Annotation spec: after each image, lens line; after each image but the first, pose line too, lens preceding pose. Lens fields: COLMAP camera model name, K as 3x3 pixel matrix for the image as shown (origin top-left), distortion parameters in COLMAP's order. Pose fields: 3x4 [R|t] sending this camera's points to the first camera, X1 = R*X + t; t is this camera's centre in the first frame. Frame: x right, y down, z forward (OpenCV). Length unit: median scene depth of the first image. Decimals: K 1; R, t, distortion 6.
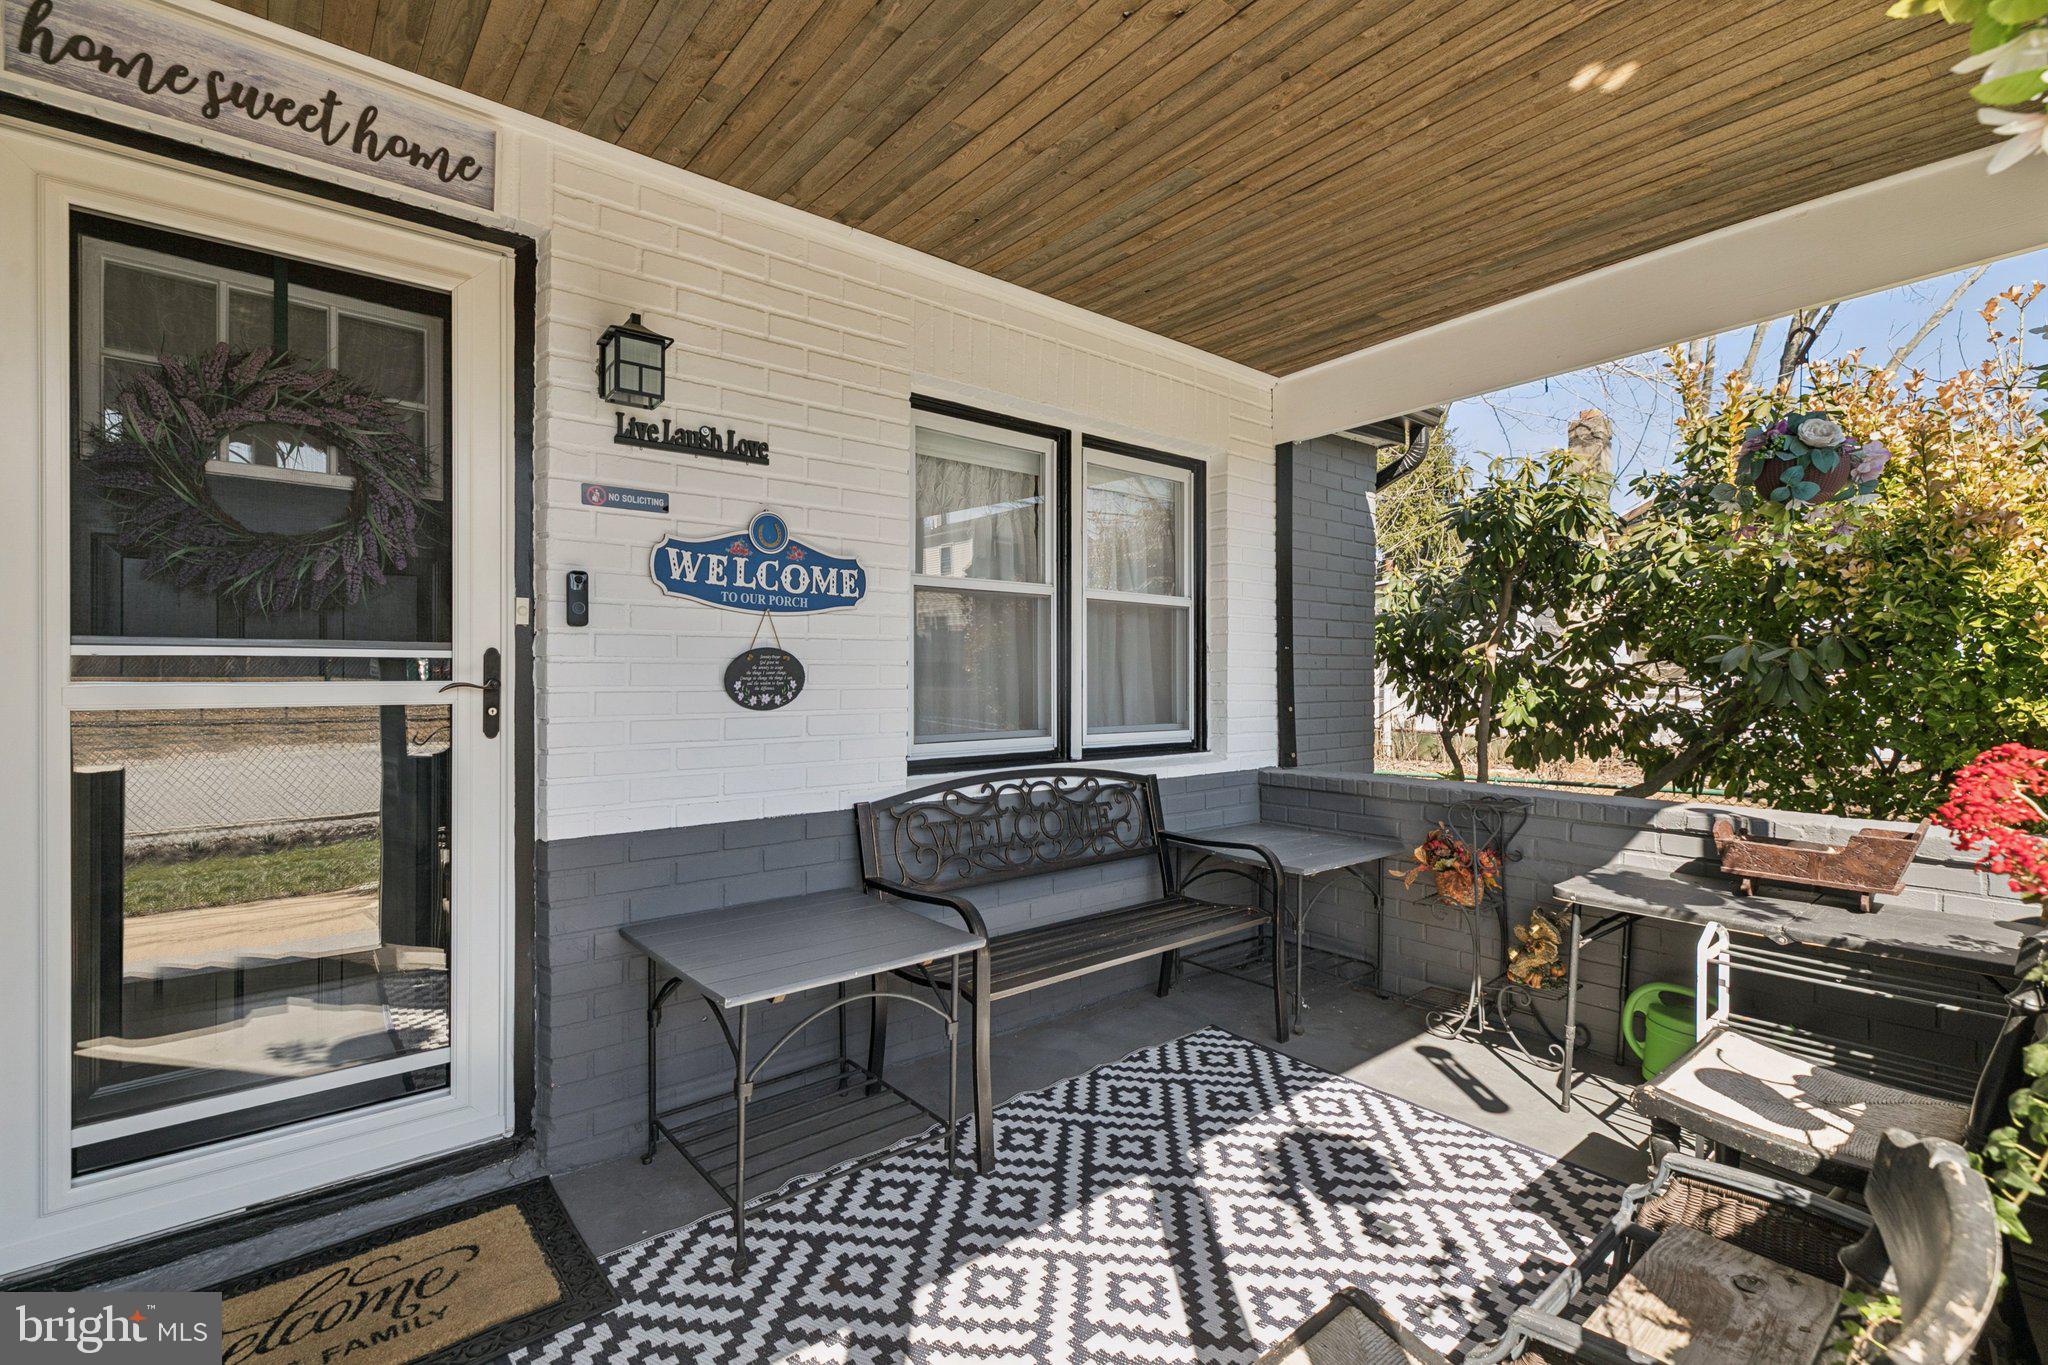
lens RADIAL K [[914.5, 0, 1024.0], [0, 914.5, 682.5], [0, 0, 1]] dist [-0.000746, -0.000045]
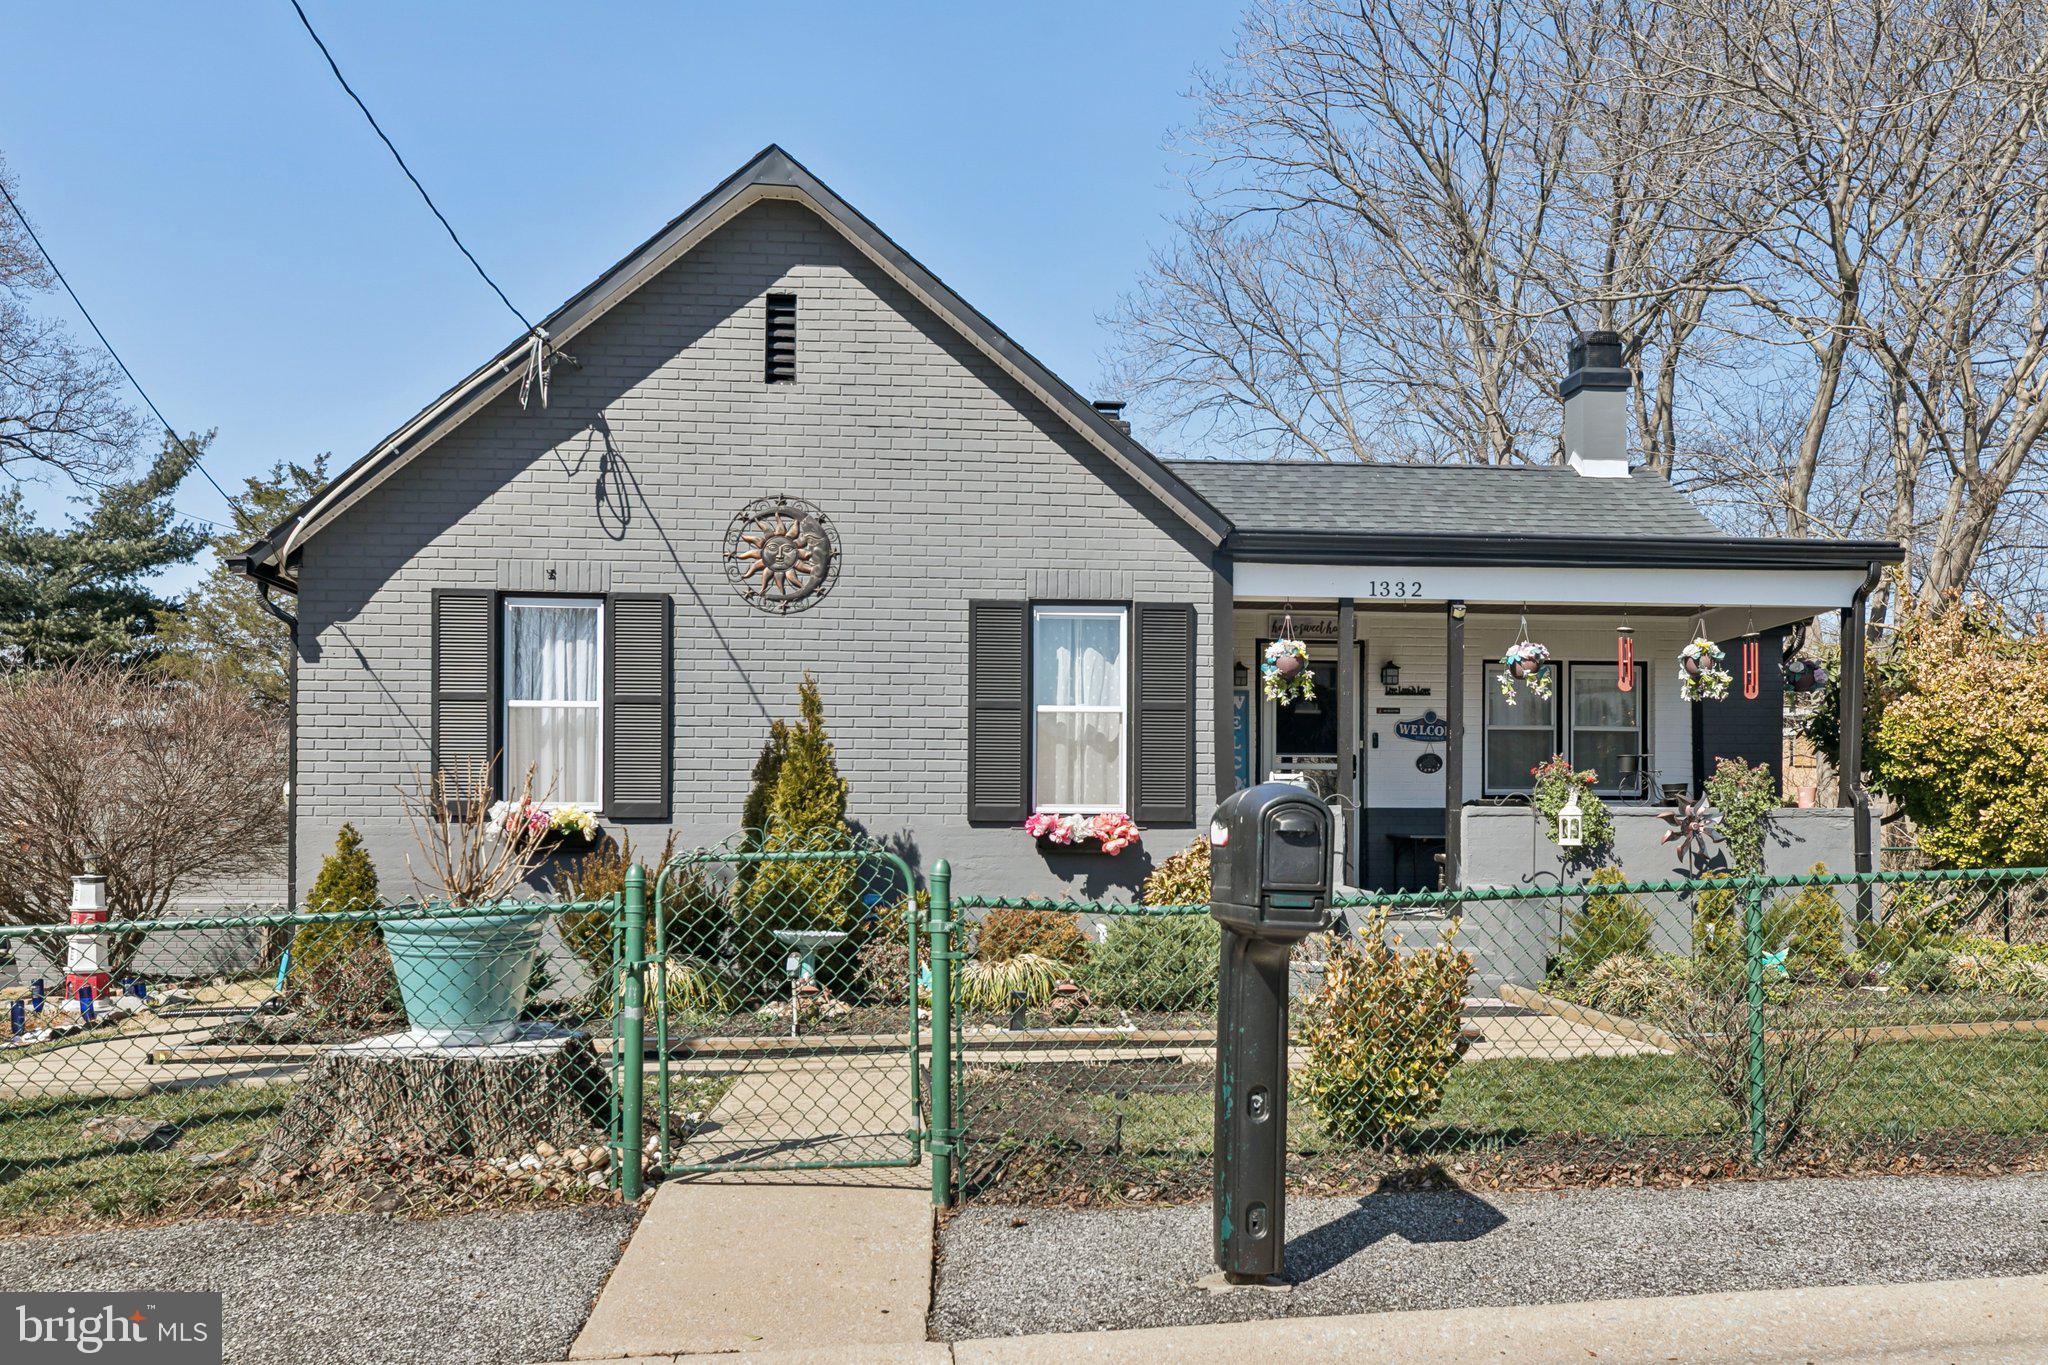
lens RADIAL K [[1721.7, 0, 1026.0], [0, 1721.7, 790.5], [0, 0, 1]] dist [-0.011378, 0.003096]
pose [[0.830612, -0.005721, -0.556823, 2.141144], [-0.007692, 0.999734, -0.021745, 0.263143], [0.556799, 0.022344, 0.830347, -5.392012]]
